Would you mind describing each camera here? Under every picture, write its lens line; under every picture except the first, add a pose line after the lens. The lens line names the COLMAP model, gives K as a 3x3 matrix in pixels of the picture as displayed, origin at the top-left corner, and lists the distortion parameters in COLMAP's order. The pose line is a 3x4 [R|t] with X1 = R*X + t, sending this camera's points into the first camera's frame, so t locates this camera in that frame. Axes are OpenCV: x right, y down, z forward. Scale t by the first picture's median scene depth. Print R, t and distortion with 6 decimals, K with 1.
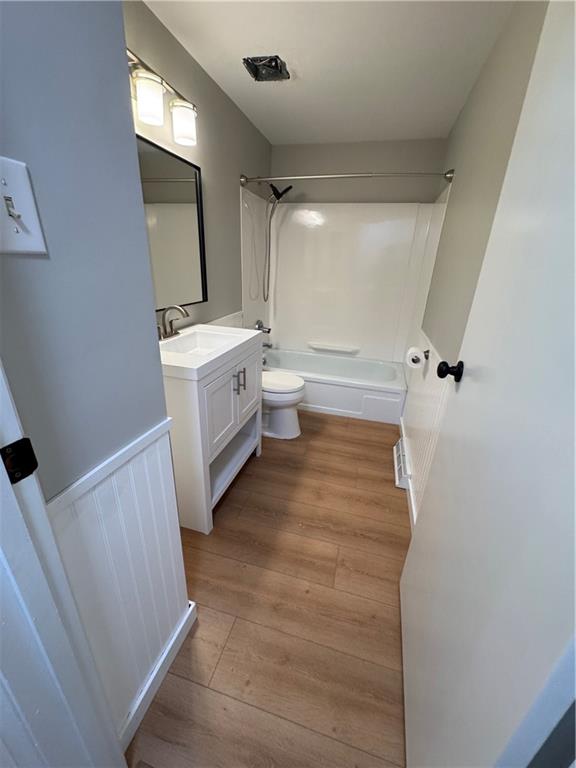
lens RADIAL K [[306.0, 0, 288.6], [0, 306.0, 385.5], [0, 0, 1]] dist [-0.002707, 0.000238]
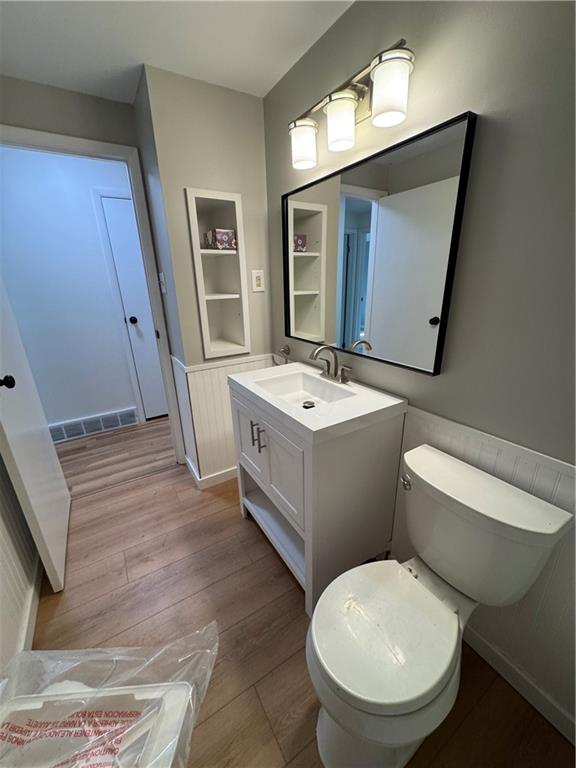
lens RADIAL K [[306.0, 0, 285.5], [0, 306.0, 386.5], [0, 0, 1]] dist [-0.002707, 0.000238]
pose [[-0.681113, 0.213974, -0.700214, 0.317113], [-0.283999, 0.804262, 0.522022, -0.529379], [0.674855, 0.554416, -0.487026, 1.255112]]
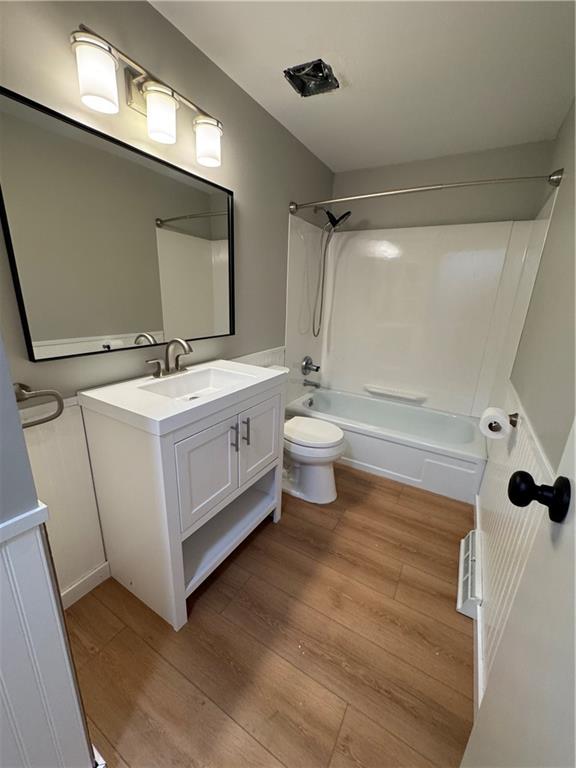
lens RADIAL K [[306.0, 0, 289.3], [0, 306.0, 385.6], [0, 0, 1]] dist [-0.002707, 0.000238]
pose [[0.967596, 0.068686, -0.242982, 0.133441], [-0.093981, 0.991119, -0.094082, -0.069015], [0.234362, 0.113870, 0.965457, 0.223381]]
